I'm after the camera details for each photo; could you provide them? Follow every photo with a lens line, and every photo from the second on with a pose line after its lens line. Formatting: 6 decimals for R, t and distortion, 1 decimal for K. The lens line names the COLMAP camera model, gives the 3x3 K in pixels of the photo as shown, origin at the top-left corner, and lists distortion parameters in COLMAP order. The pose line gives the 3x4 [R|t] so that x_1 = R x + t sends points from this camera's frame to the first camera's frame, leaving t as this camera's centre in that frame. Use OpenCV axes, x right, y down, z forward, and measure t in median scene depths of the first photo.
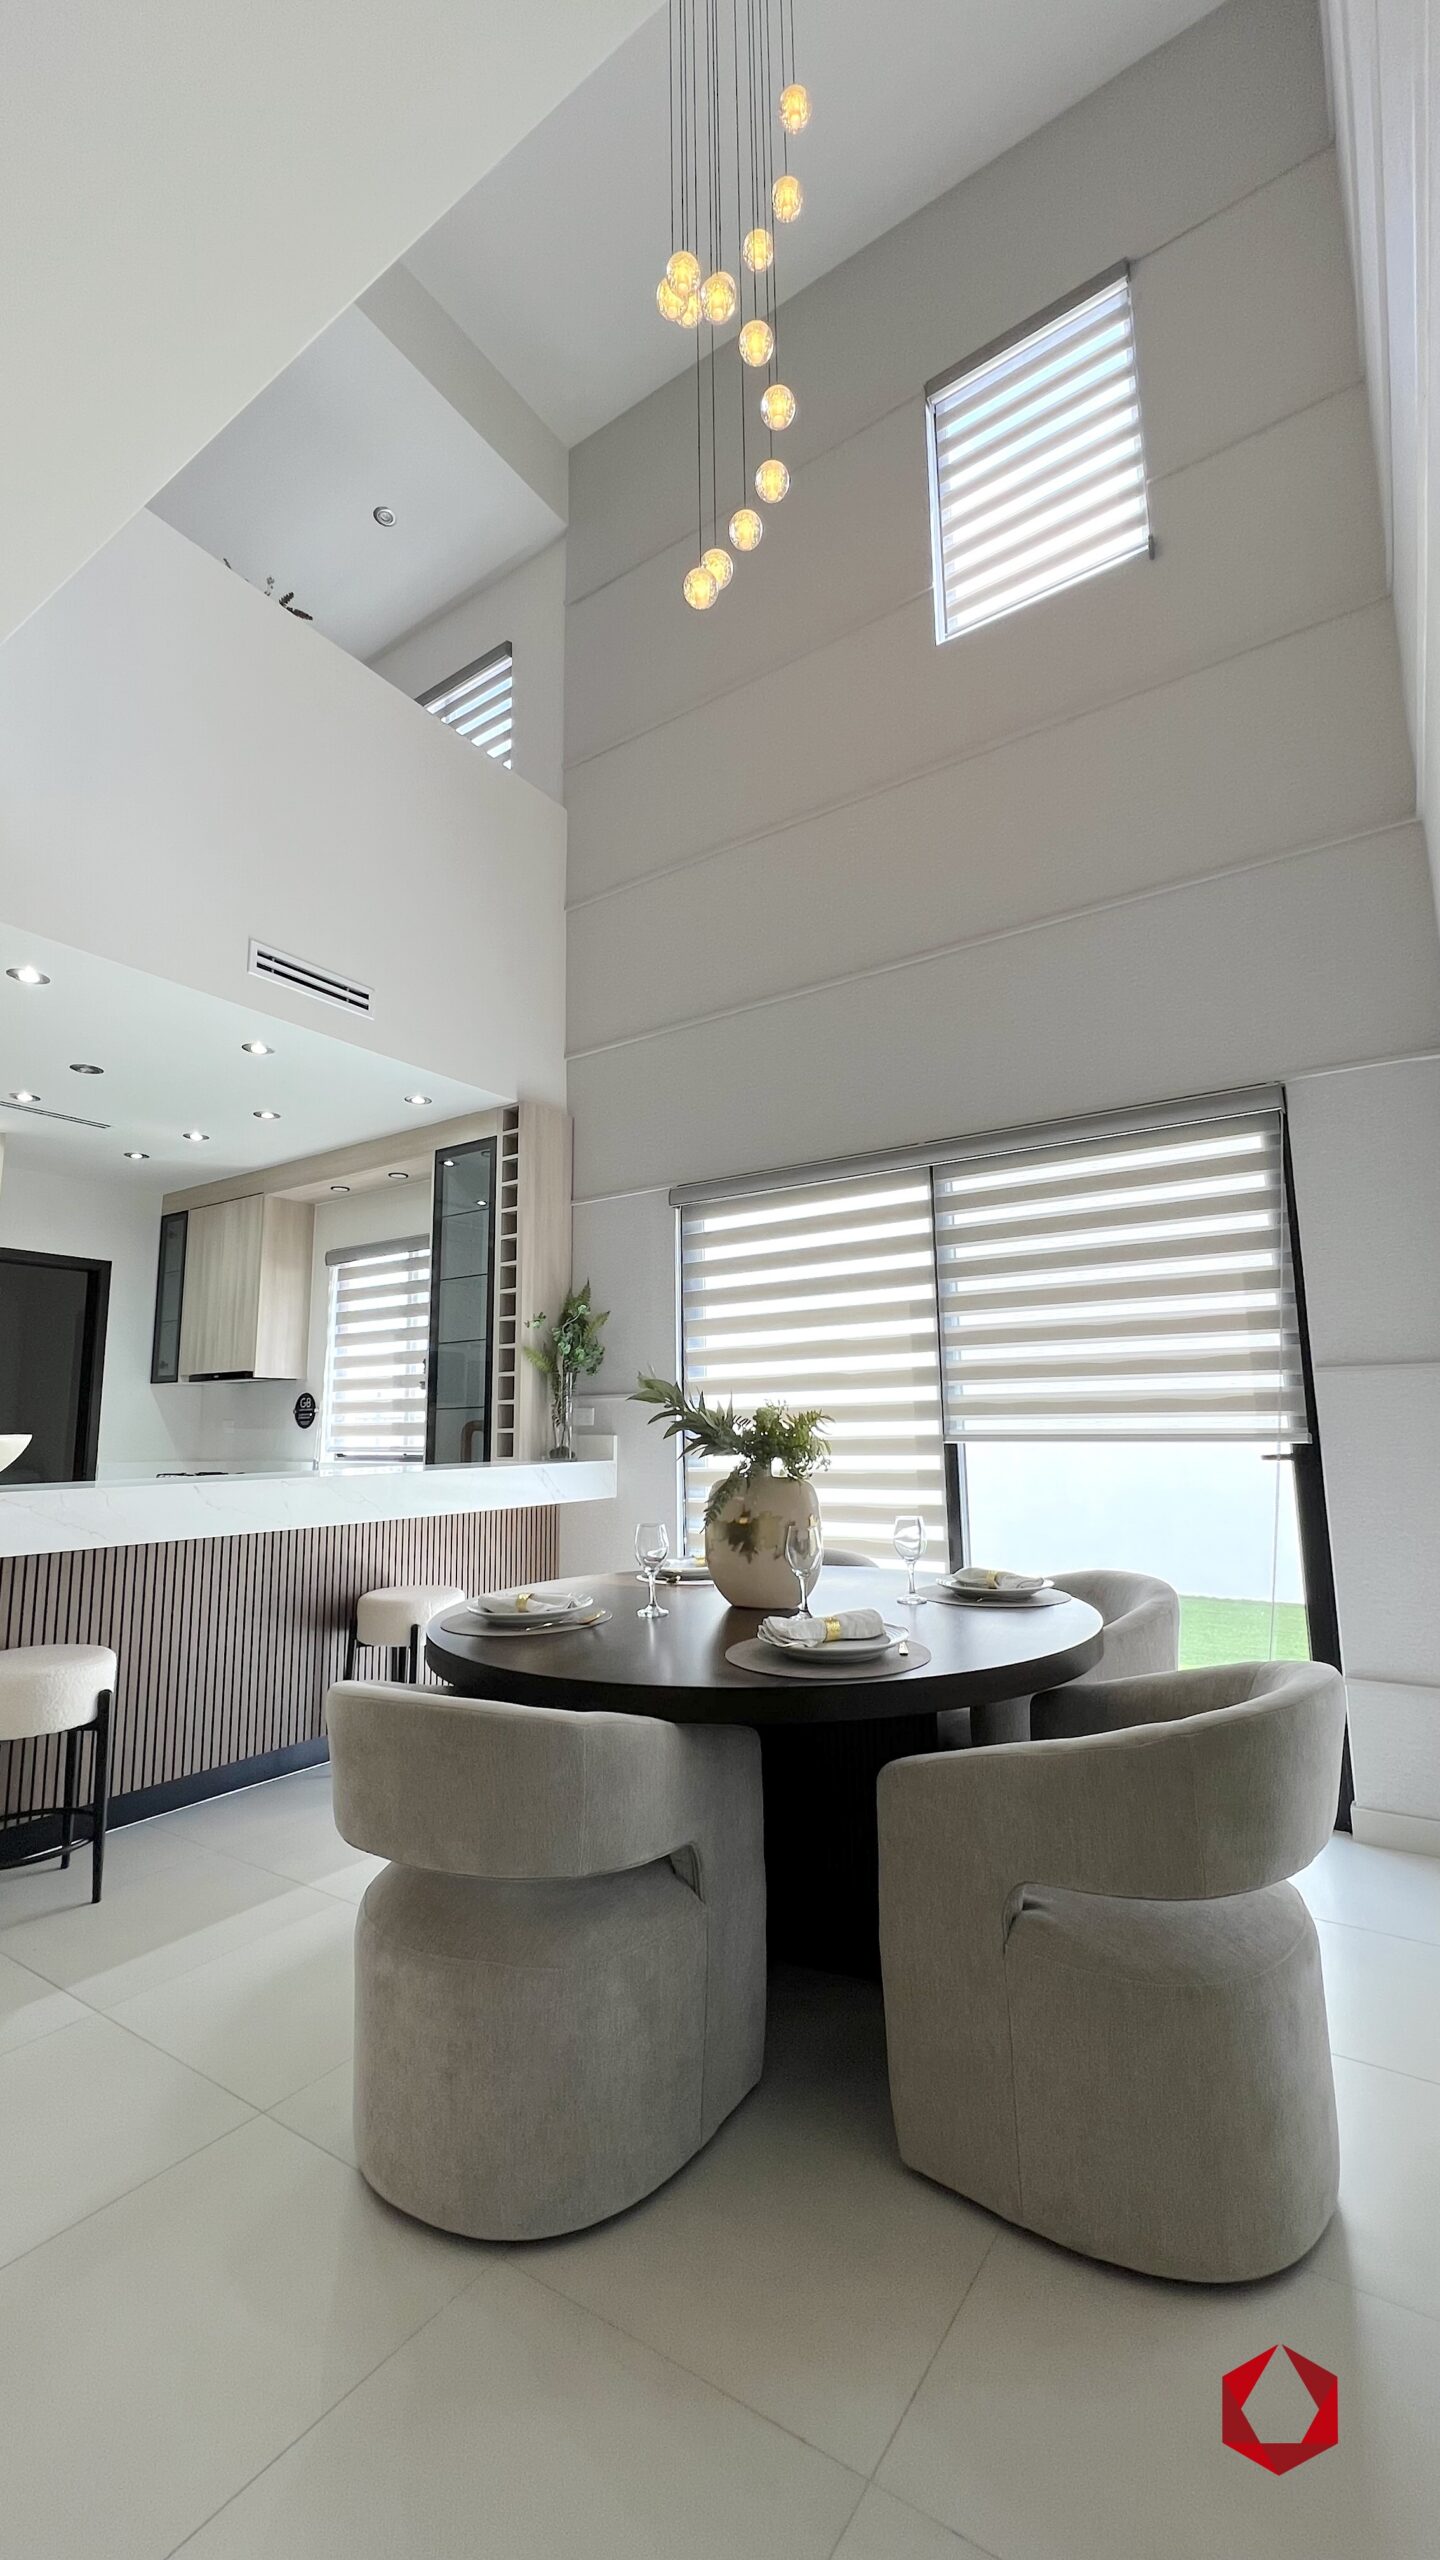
lens RADIAL K [[1028.6, 0, 724.1], [0, 1028.6, 1272.4], [0, 0, 1]] dist [-0.002939, 0.000512]
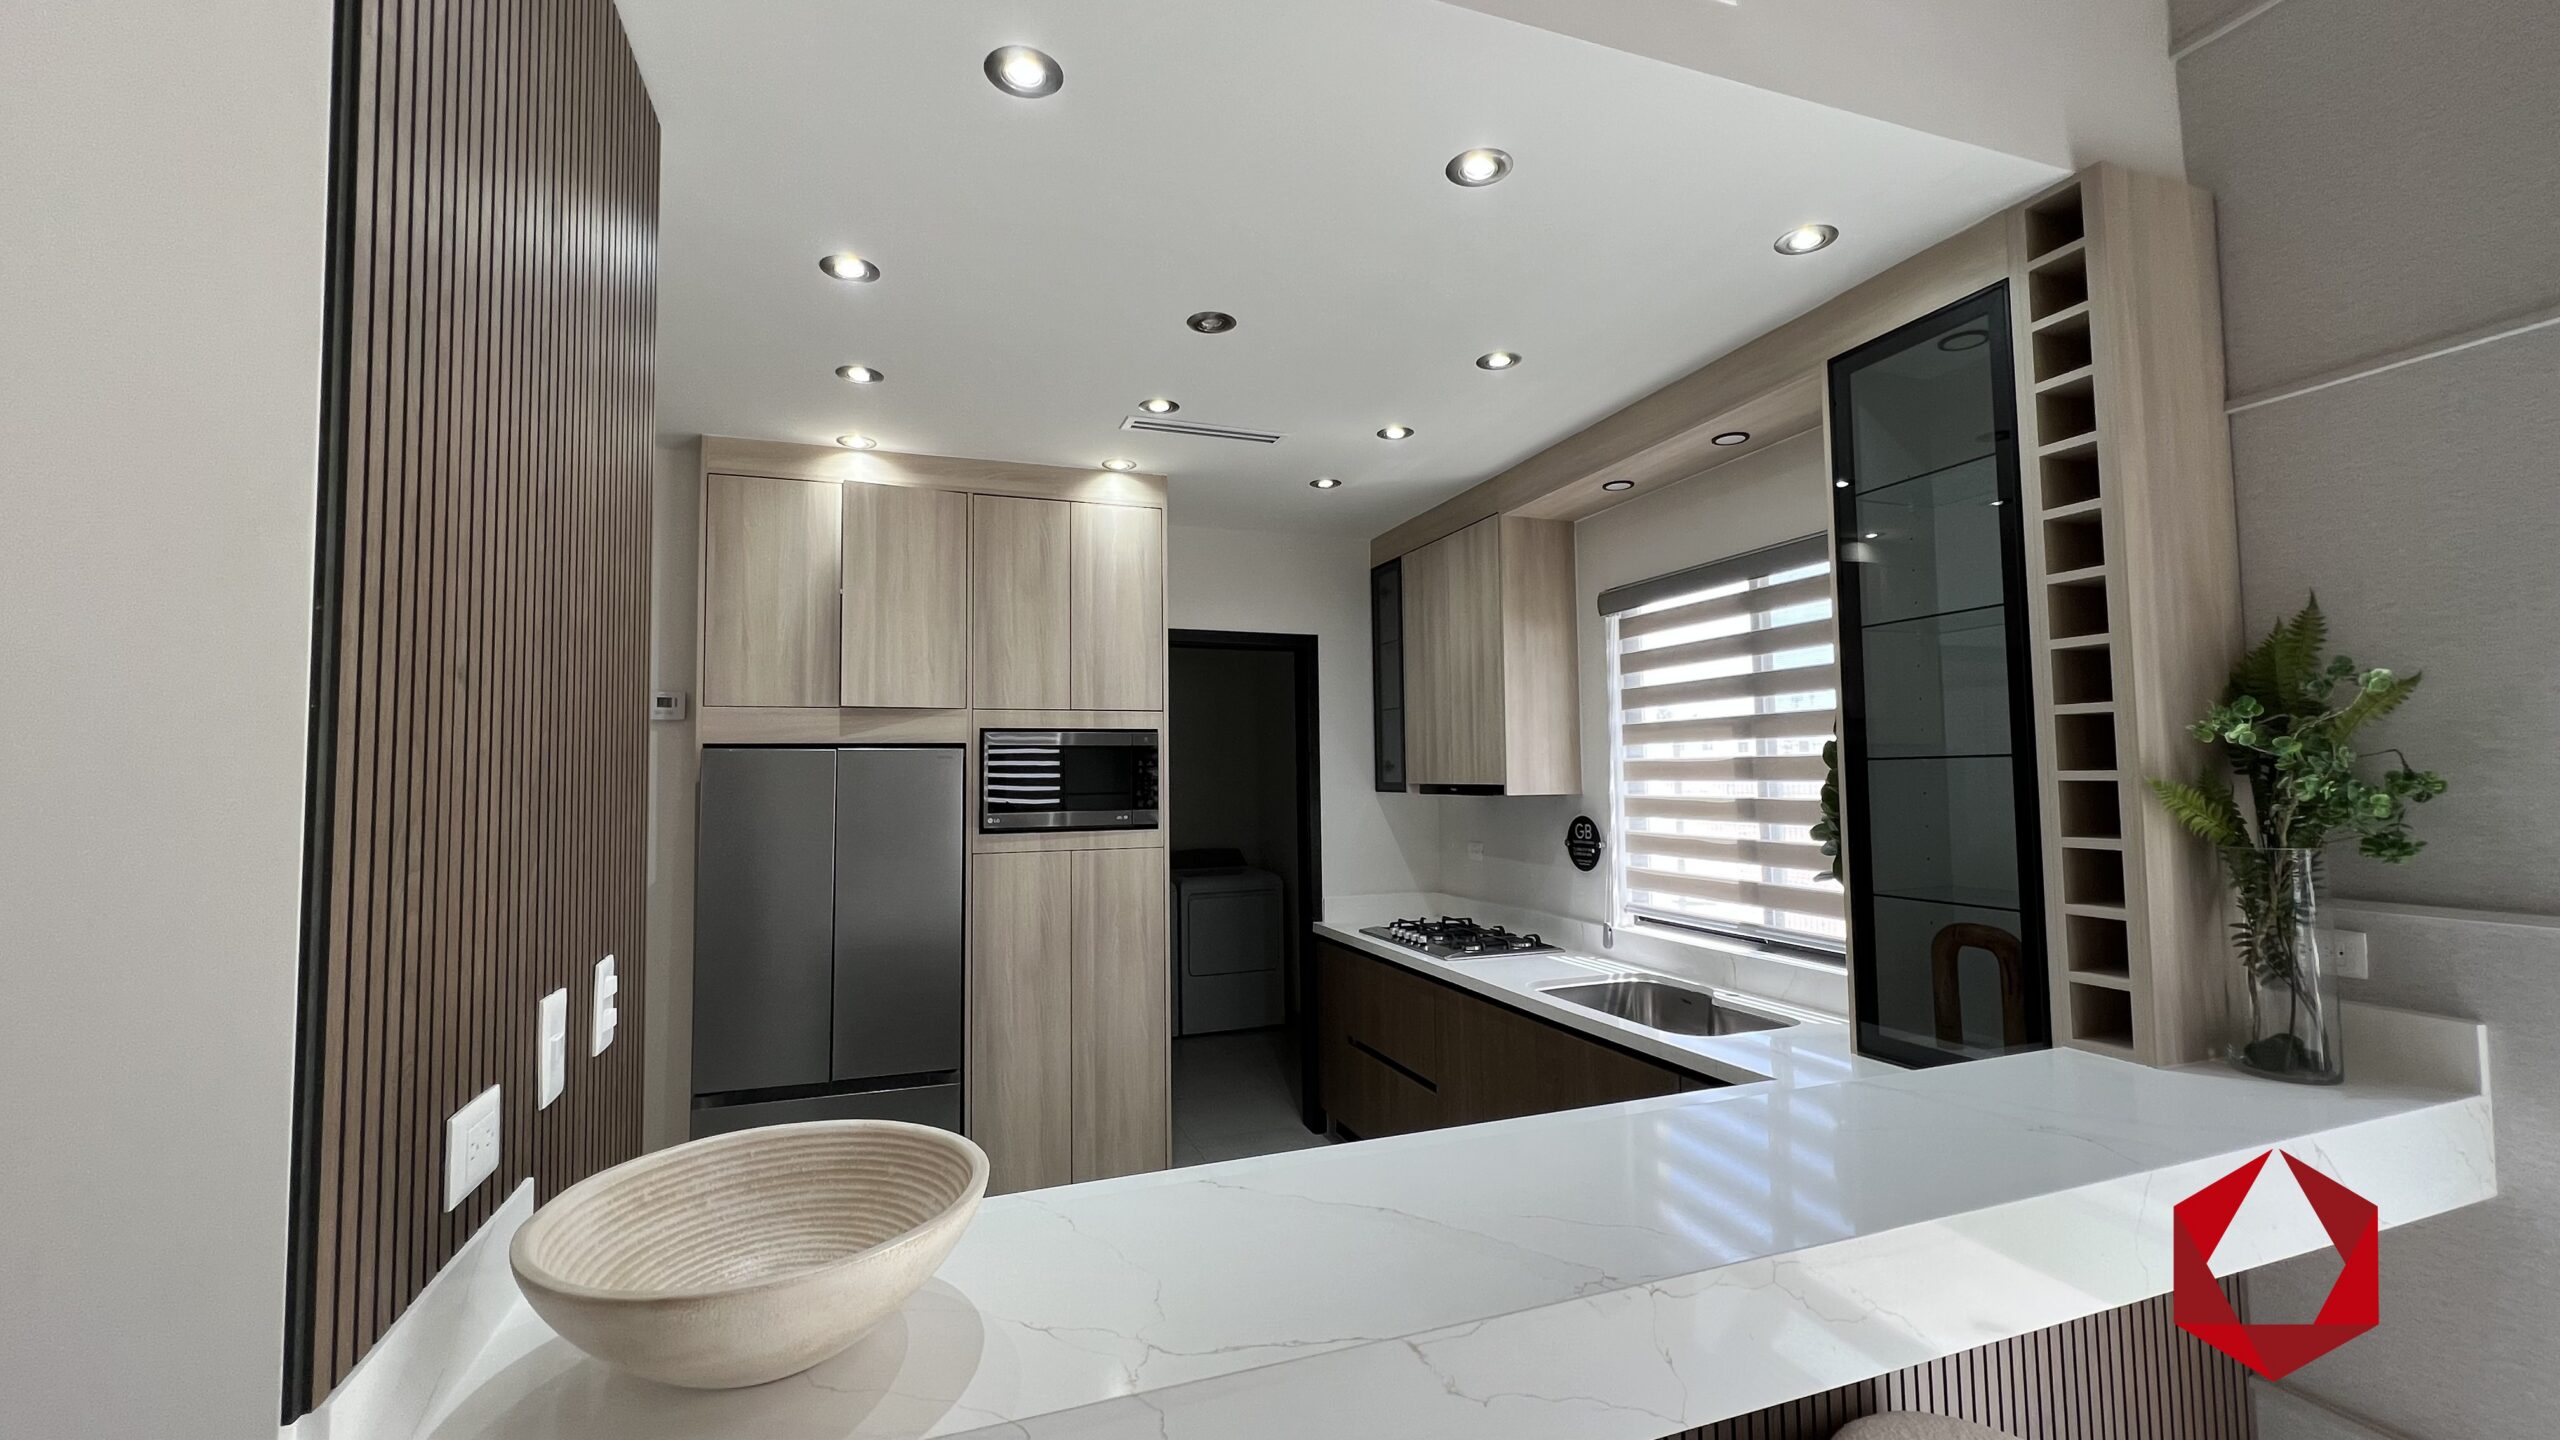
lens RADIAL K [[1026.2, 0, 1280.0], [0, 1026.2, 720.0], [0, 0, 1]] dist [-0.000041, -0.000073]
pose [[0.810022, -0.030108, -0.585627, -0.185136], [0.092820, 0.992674, 0.077352, -0.010115], [0.579007, -0.117014, 0.806882, 0.384790]]
